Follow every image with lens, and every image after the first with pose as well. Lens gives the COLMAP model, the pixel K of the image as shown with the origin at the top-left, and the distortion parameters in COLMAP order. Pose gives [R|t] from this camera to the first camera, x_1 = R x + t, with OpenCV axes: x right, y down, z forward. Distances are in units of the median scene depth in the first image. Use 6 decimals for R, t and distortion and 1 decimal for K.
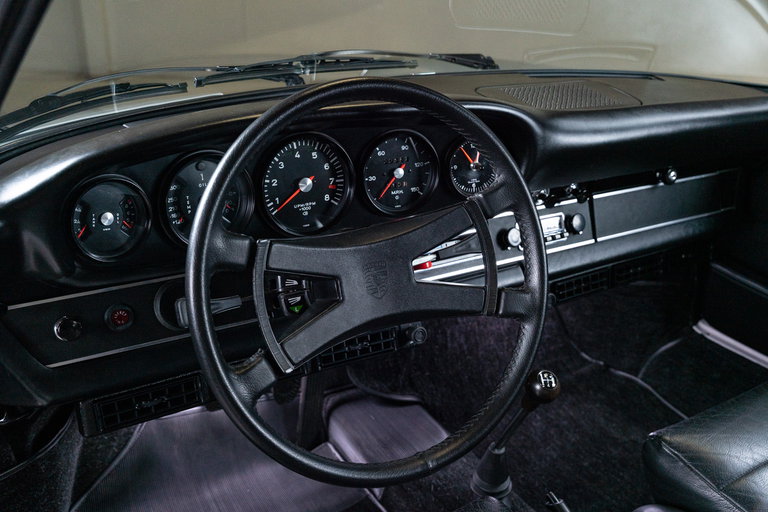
lens RADIAL K [[744.0, 0, 384.5], [0, 744.0, 256.6], [0, 0, 1]] dist [0.000148, 0.000000]
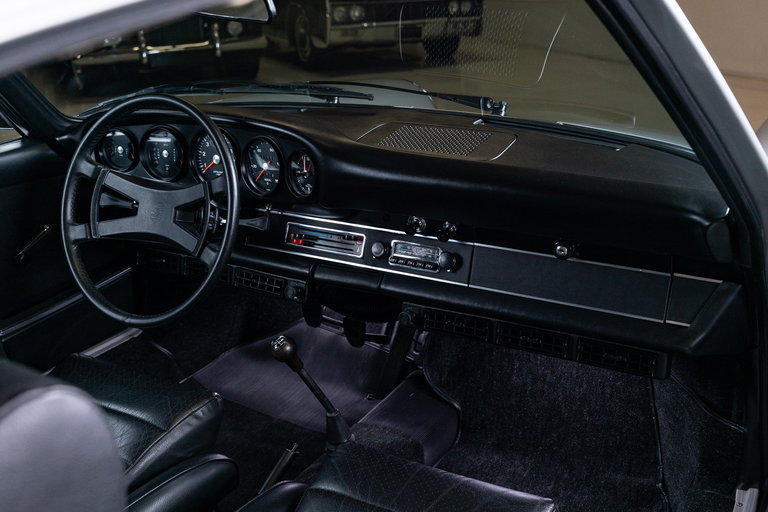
lens RADIAL K [[818.6, 0, 395.6], [0, 818.6, 269.4], [0, 0, 1]] dist [-0.002460, 0.000000]
pose [[0.462031, 0.279007, -0.841833, 1.549952], [-0.295026, 0.943516, 0.150786, -0.241142], [0.836354, 0.178695, 0.518248, 0.430338]]
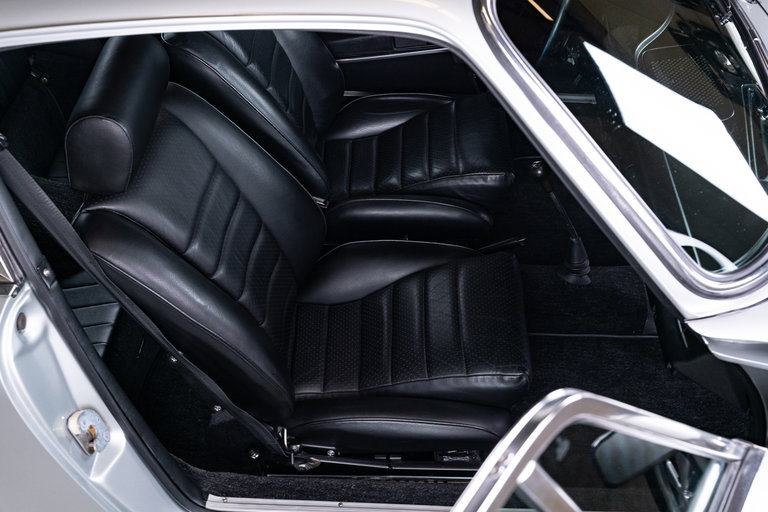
lens RADIAL K [[928.0, 0, 384.6], [0, 928.0, 258.5], [0, 0, 1]] dist [0.016248, 0.000000]
pose [[-0.562511, 0.522685, -0.640611, 1.938828], [-0.324050, 0.573448, 0.752428, -1.224208], [0.760640, 0.630839, -0.153195, 1.255124]]
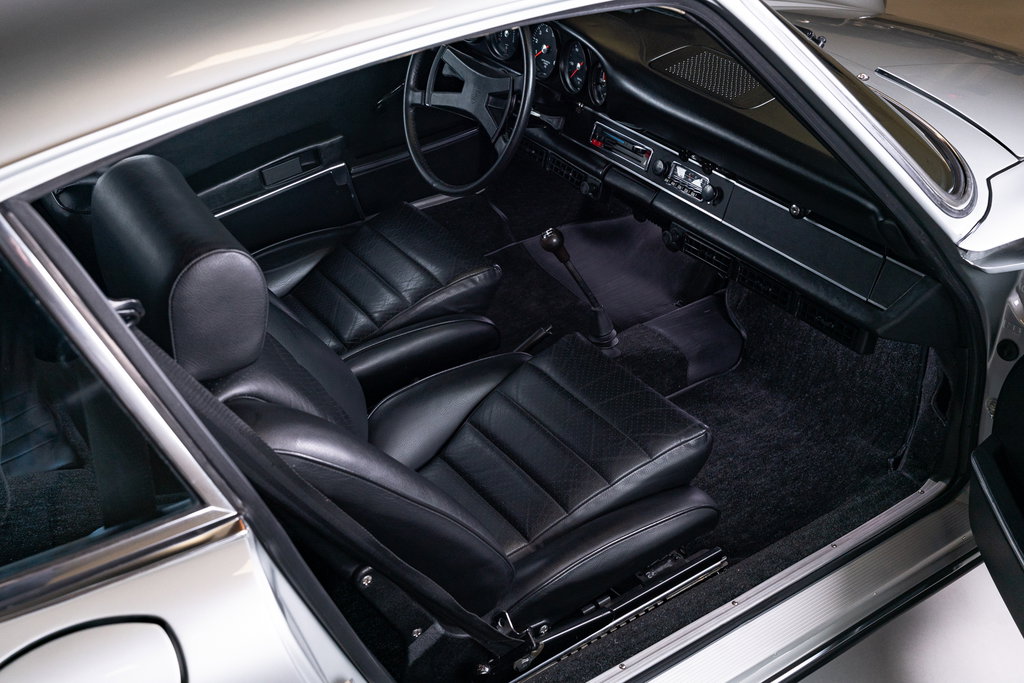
lens RADIAL K [[1056.5, 0, 522.8], [0, 1056.5, 314.5], [0, 0, 1]] dist [-0.013587, 0.000000]
pose [[0.034713, 0.503758, -0.863147, 2.157490], [-0.372100, 0.808087, 0.456659, -0.653323], [0.927543, 0.305325, 0.215500, 0.593945]]
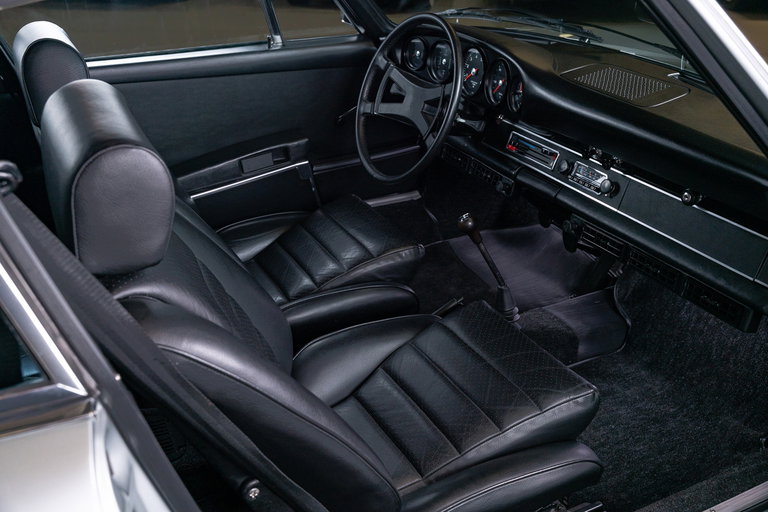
lens RADIAL K [[744.0, 0, 389.3], [0, 744.0, 256.7], [0, 0, 1]] dist [0.000148, 0.000000]
pose [[-0.084004, 0.415068, -0.905904, 1.895400], [-0.393001, 0.821625, 0.412896, -0.413866], [0.915693, 0.390706, 0.094103, 0.756391]]
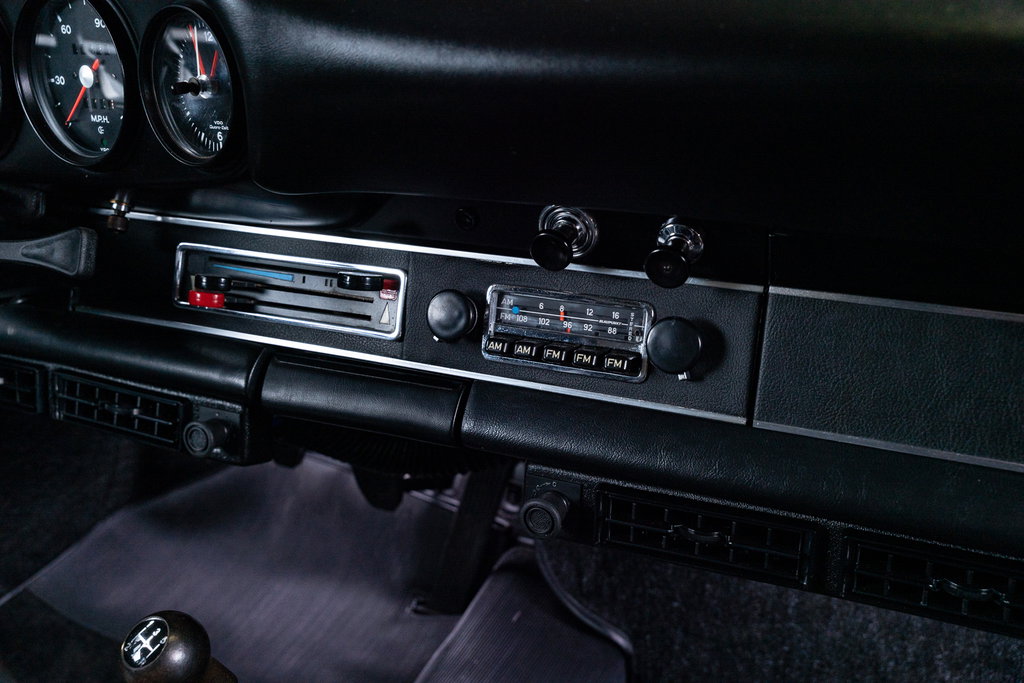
lens RADIAL K [[992.1, 0, 504.0], [0, 992.1, 343.7], [0, 0, 1]] dist [0.000148, 0.000000]
pose [[0.552097, 0.299920, -0.777970, 0.718229], [-0.261935, 0.948214, 0.179666, -0.135727], [0.791568, 0.104585, 0.602065, 0.860047]]
